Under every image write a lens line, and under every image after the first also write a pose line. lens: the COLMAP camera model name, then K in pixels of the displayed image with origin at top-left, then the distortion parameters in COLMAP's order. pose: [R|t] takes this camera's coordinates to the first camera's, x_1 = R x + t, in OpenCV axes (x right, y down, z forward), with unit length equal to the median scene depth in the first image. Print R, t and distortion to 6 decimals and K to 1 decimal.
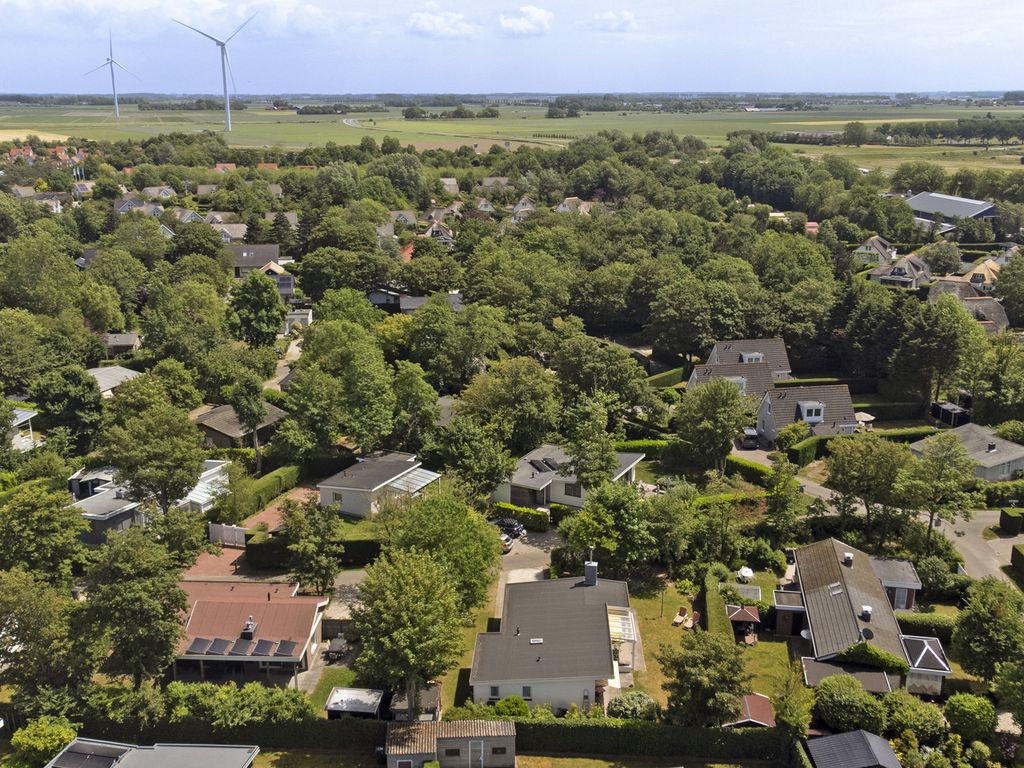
lens RADIAL K [[1009.4, 0, 512.0], [0, 1009.4, 384.0], [0, 0, 1]] dist [0.124324, -0.396065]
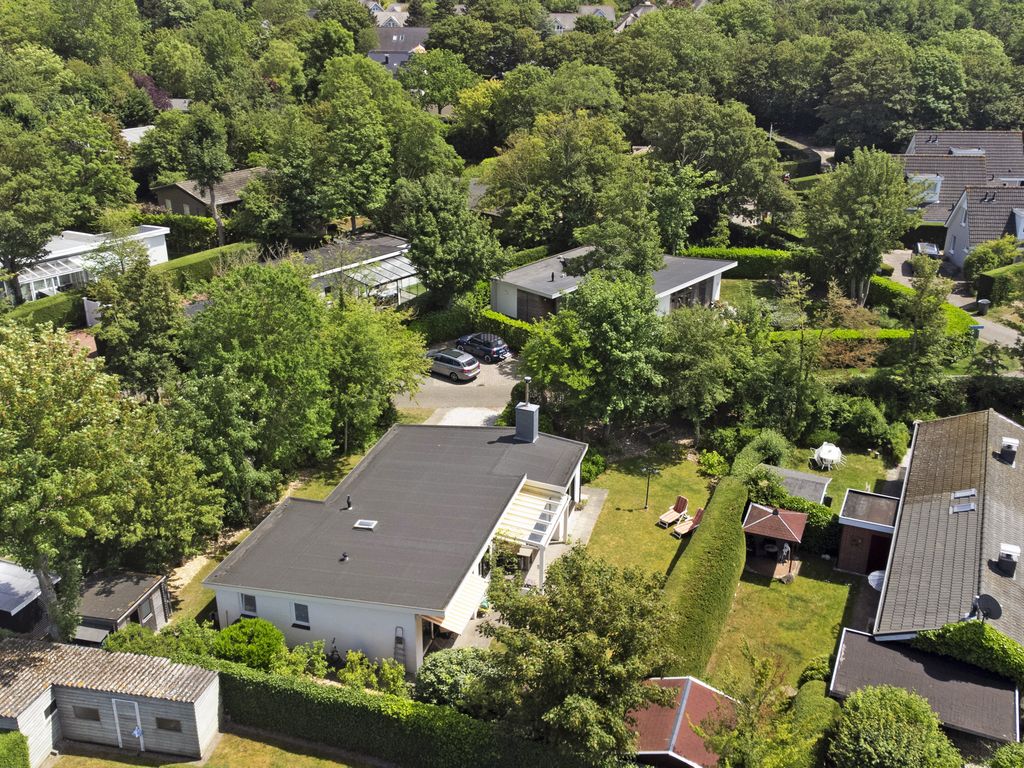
lens RADIAL K [[1015.7, 0, 512.0], [0, 1015.7, 384.0], [0, 0, 1]] dist [0.017921, 0.017116]
pose [[0.969491, 0.103154, -0.222366, 0.174708], [-0.069088, 0.985356, 0.155886, 0.065649], [0.235190, -0.135768, 0.962420, 0.387192]]
